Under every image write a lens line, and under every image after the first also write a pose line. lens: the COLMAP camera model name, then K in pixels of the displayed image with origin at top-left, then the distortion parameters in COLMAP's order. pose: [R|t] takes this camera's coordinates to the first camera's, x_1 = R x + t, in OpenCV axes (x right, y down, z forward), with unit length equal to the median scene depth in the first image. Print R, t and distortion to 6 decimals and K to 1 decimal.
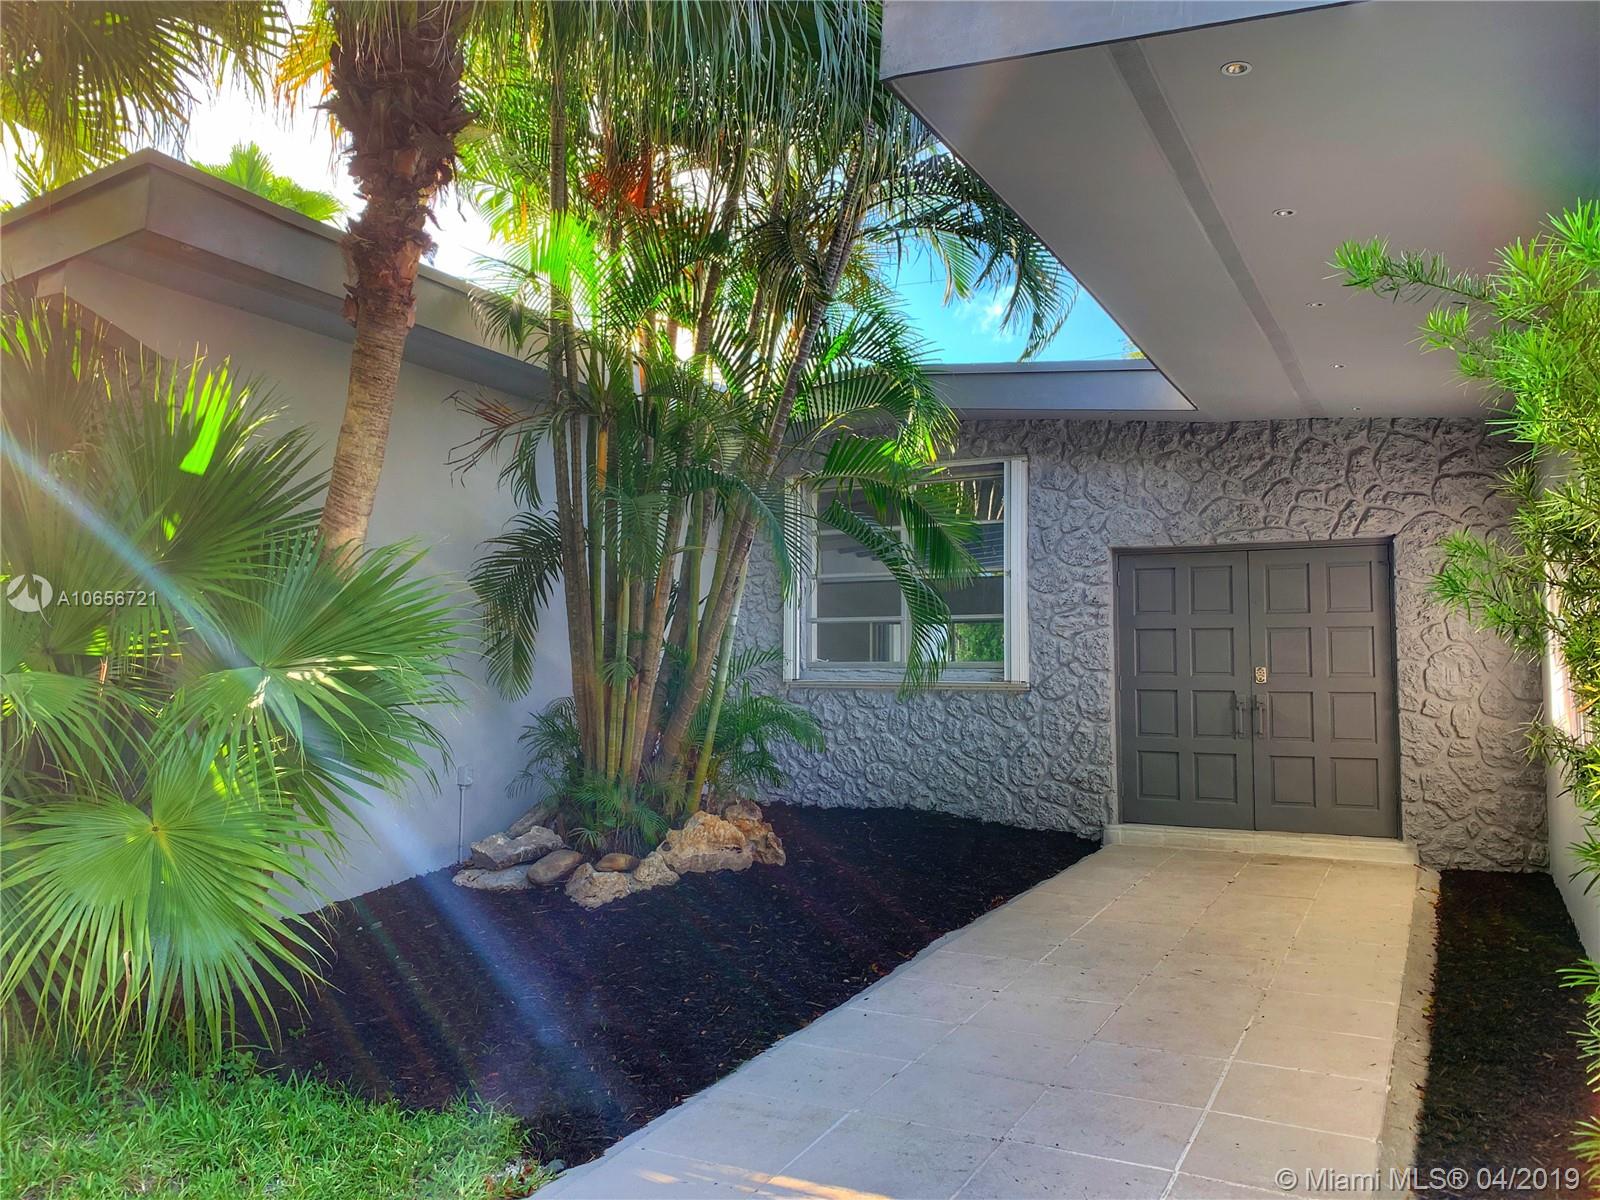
lens RADIAL K [[1256.5, 0, 800.0], [0, 1256.5, 600.0], [0, 0, 1]] dist [0.165373, -0.401357]
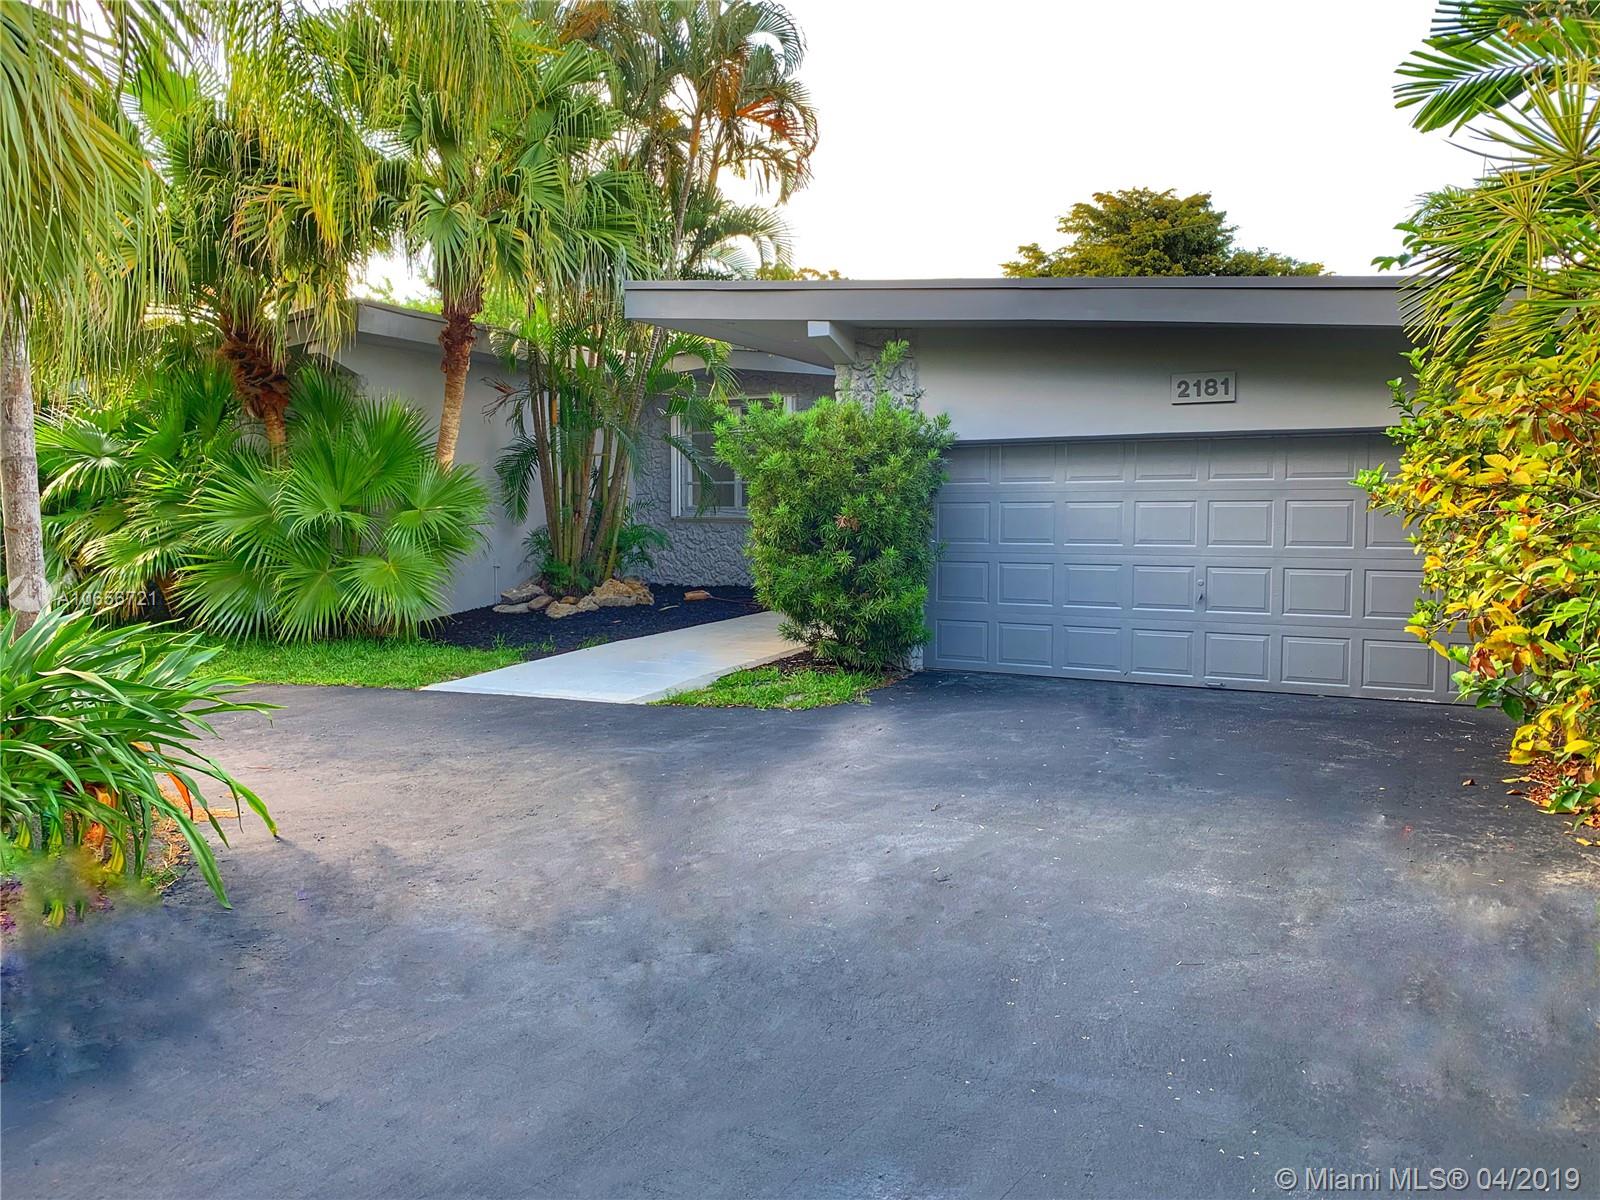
lens RADIAL K [[1256.5, 0, 800.0], [0, 1256.5, 600.0], [0, 0, 1]] dist [0.165373, -0.401357]
pose [[0.999632, 0.000102, -0.027116, 0.297760], [0.003325, 0.991981, 0.126340, -0.061625], [0.026912, -0.126383, 0.991616, -1.087640]]
